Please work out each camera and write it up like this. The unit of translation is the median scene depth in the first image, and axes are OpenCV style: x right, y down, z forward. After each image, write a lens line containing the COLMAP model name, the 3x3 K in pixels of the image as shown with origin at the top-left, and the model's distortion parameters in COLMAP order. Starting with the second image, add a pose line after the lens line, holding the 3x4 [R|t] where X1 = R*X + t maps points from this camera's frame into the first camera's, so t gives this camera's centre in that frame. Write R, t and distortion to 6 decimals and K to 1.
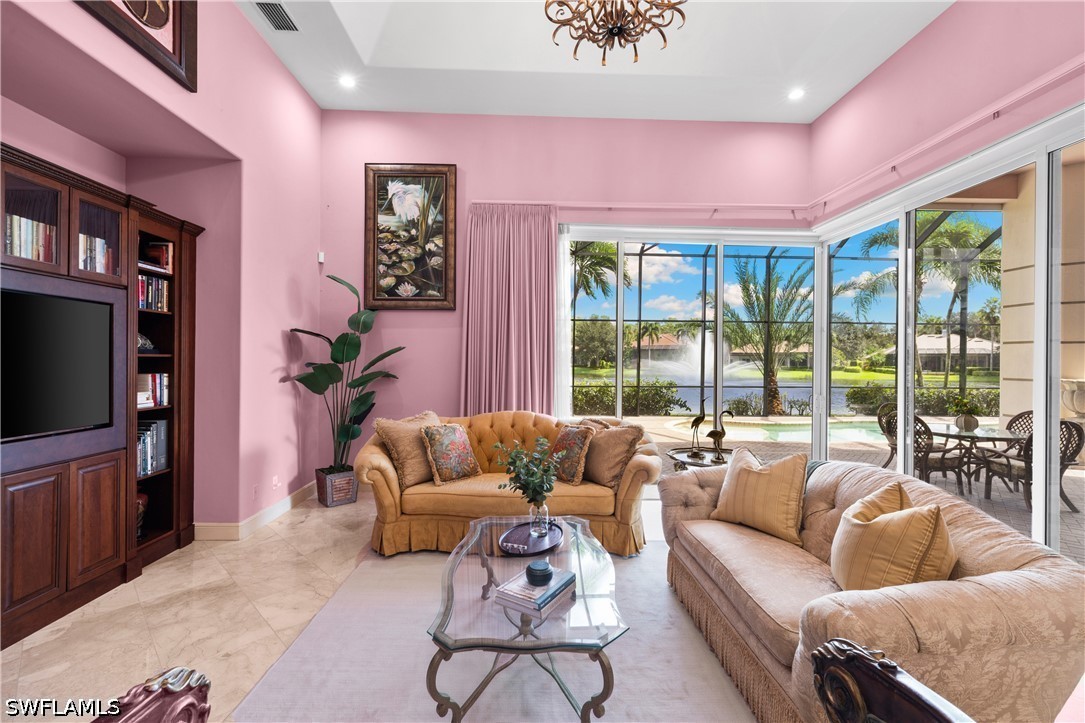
lens RADIAL K [[457.1, 0, 542.5], [0, 457.1, 361.5], [0, 0, 1]] dist [-0.000055, 0.000063]
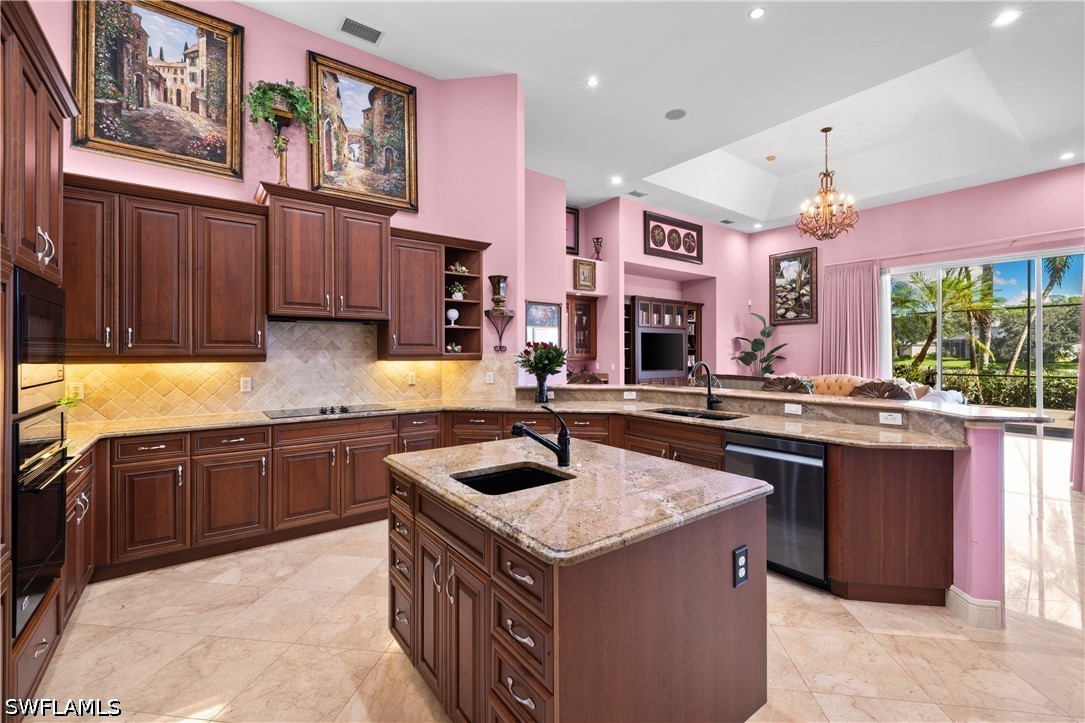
lens RADIAL K [[456.4, 0, 541.4], [0, 456.4, 353.4], [0, 0, 1]] dist [0.001250, 0.000307]
pose [[0.576073, -0.010360, -0.817333, 0.706766], [0.006315, 0.999946, -0.008224, 0.022165], [0.817374, -0.000424, 0.576107, -1.042444]]
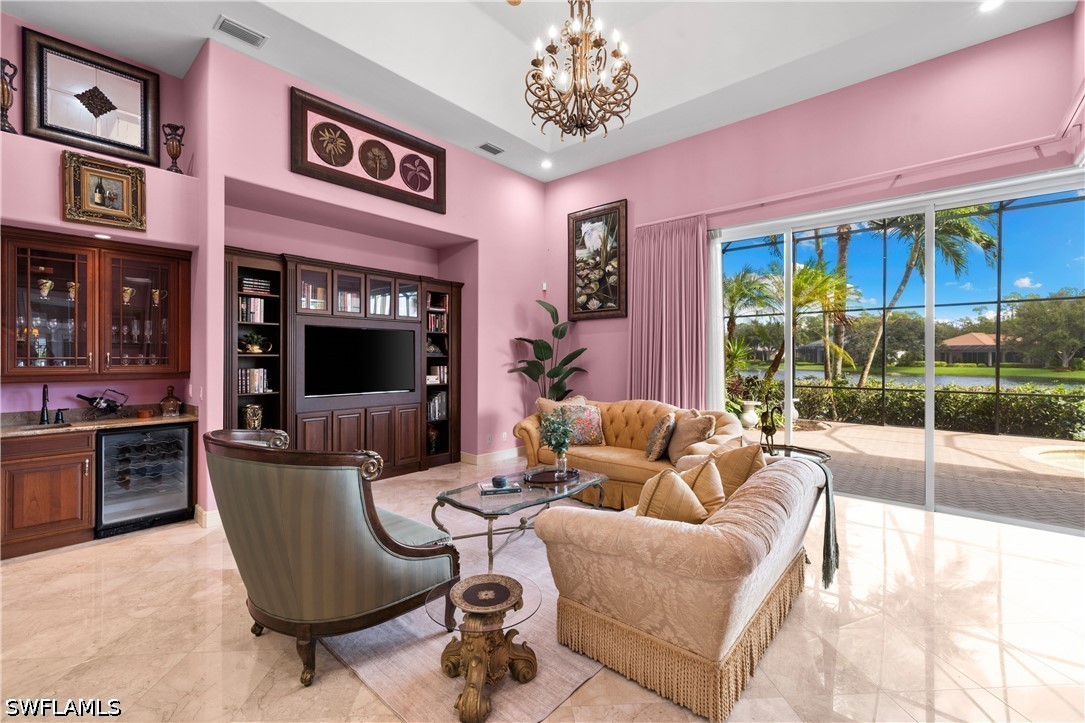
lens RADIAL K [[459.3, 0, 539.7], [0, 459.3, 356.4], [0, 0, 1]] dist [-0.000193, 0.000332]
pose [[0.729627, -0.007295, -0.683806, 0.487067], [0.002528, 0.999965, -0.007971, 0.002194], [0.683841, 0.004087, 0.729620, -0.058804]]
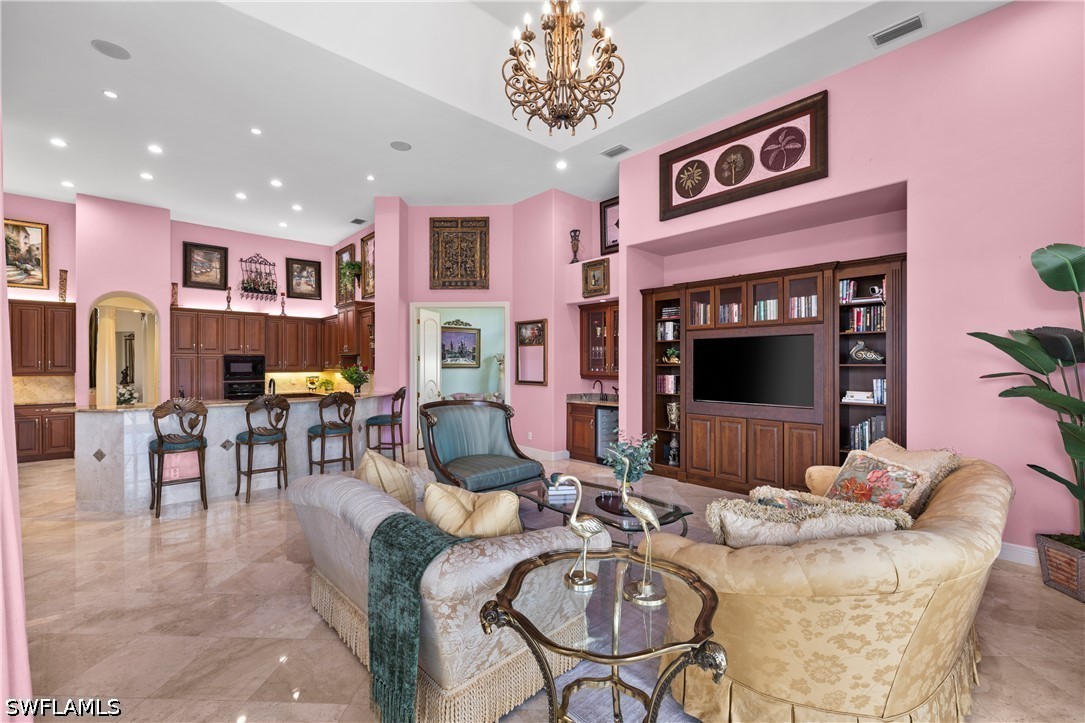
lens RADIAL K [[460.2, 0, 539.5], [0, 460.2, 363.7], [0, 0, 1]] dist [0.000616, 0.000215]
pose [[-0.755204, -0.008304, -0.655438, 0.502021], [-0.005388, 0.999965, -0.006461, -0.002604], [0.655468, -0.001348, -0.755222, 0.914380]]
